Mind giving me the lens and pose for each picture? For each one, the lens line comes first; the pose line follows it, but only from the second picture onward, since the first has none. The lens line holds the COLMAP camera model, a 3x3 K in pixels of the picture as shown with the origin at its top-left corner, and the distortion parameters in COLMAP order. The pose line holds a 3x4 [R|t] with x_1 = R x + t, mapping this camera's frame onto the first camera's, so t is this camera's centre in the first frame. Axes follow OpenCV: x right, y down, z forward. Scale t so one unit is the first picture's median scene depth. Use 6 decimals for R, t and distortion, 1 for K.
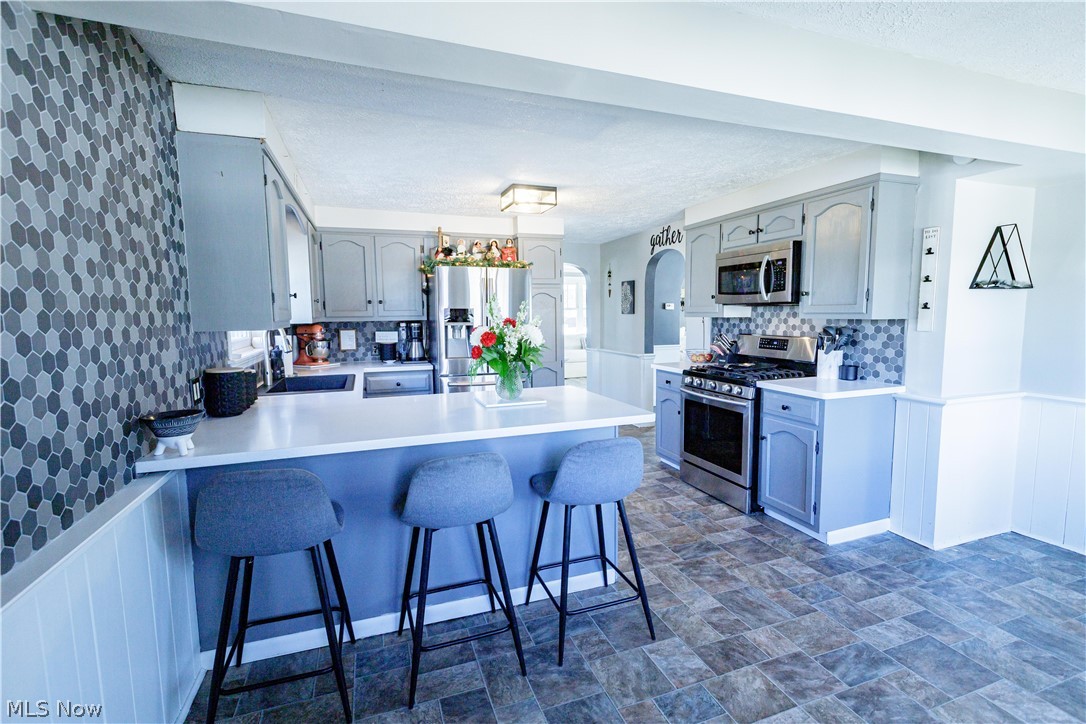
lens RADIAL K [[494.2, 0, 546.7], [0, 494.2, 361.6], [0, 0, 1]] dist [-0.000771, 0.000064]
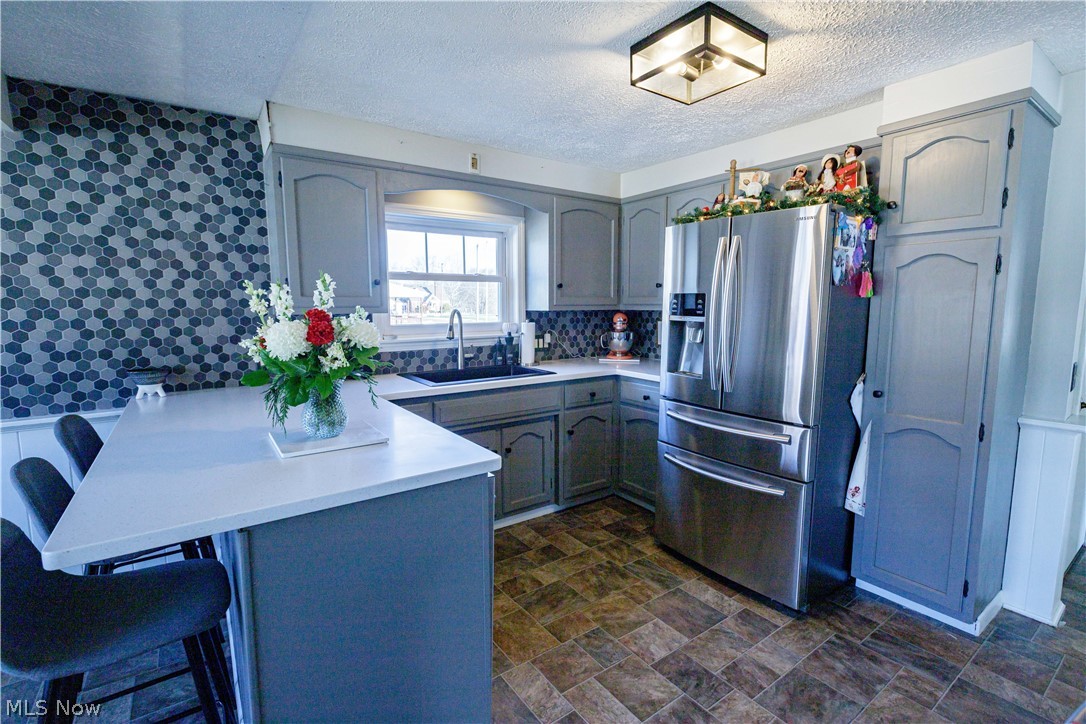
lens RADIAL K [[494.2, 0, 546.7], [0, 494.2, 361.6], [0, 0, 1]] dist [-0.000771, 0.000064]
pose [[0.265301, 0.124005, -0.956158, 0.490086], [-0.097009, 0.990096, 0.101490, -0.093177], [0.959273, 0.065830, 0.274703, 0.909810]]
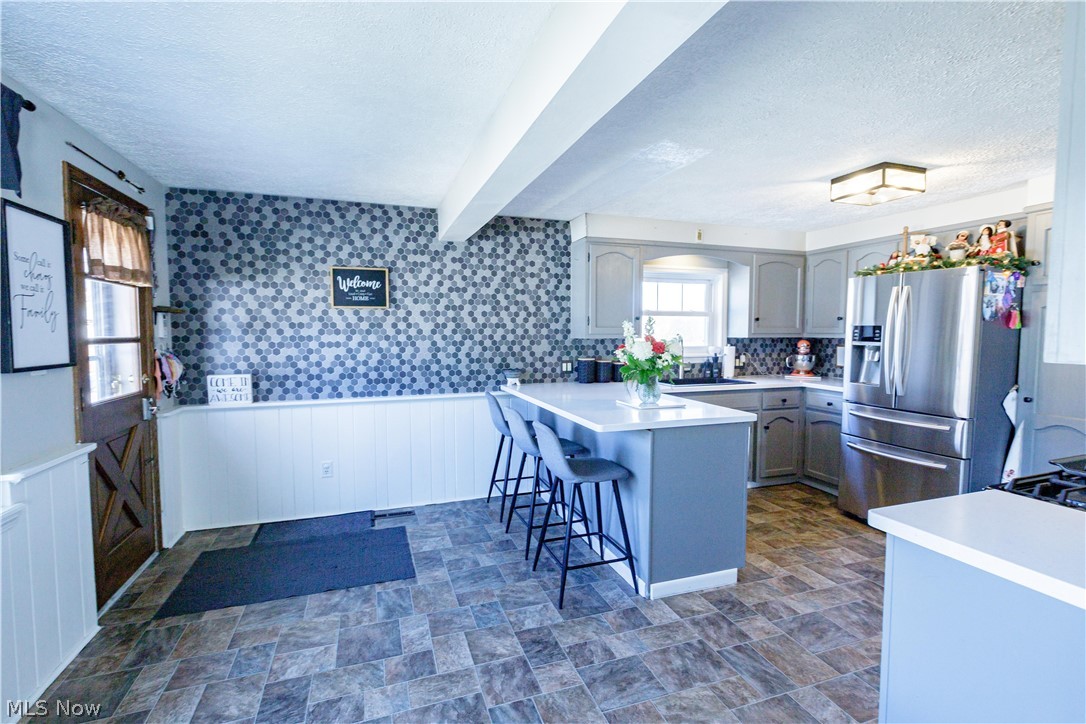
lens RADIAL K [[499.7, 0, 544.9], [0, 499.7, 361.8], [0, 0, 1]] dist [-0.001530, 0.000167]
pose [[-0.012973, 0.072738, -0.997267, 0.927523], [-0.100270, 0.992229, 0.073674, -0.071596], [0.994876, 0.100951, -0.005579, 0.621368]]
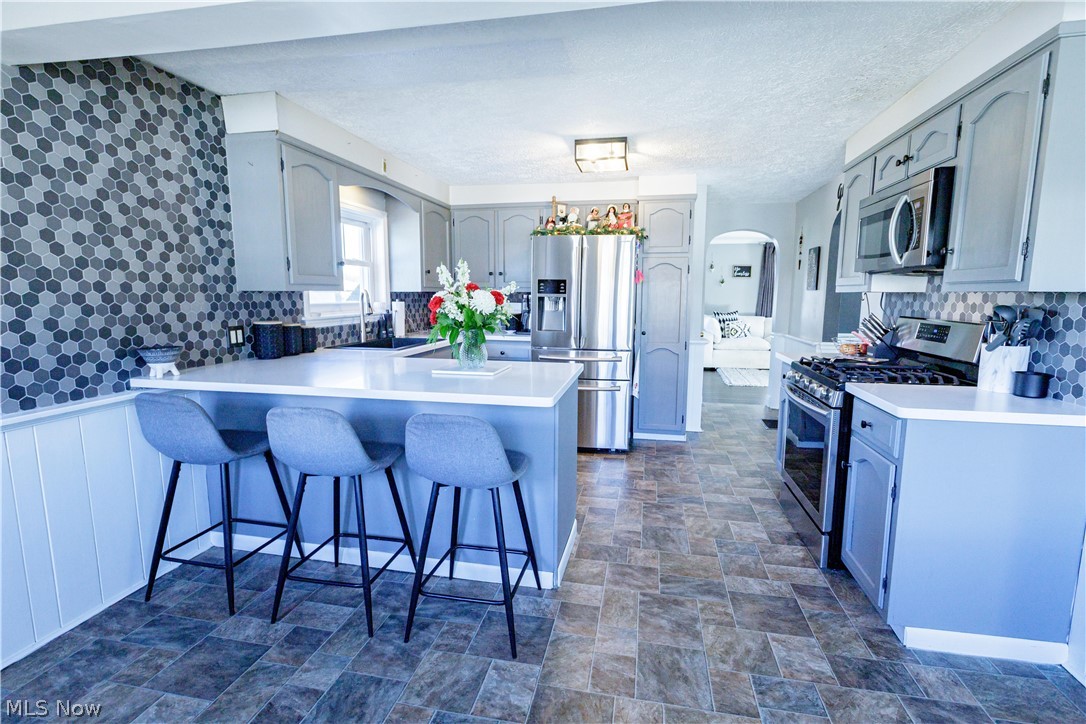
lens RADIAL K [[506.7, 0, 546.6], [0, 506.7, 361.6], [0, 0, 1]] dist [-0.000413, 0.000246]
pose [[0.850521, 0.084271, -0.519145, 0.461083], [-0.065459, 0.996366, 0.054493, -0.000183], [0.521851, -0.012365, 0.852947, 0.195459]]
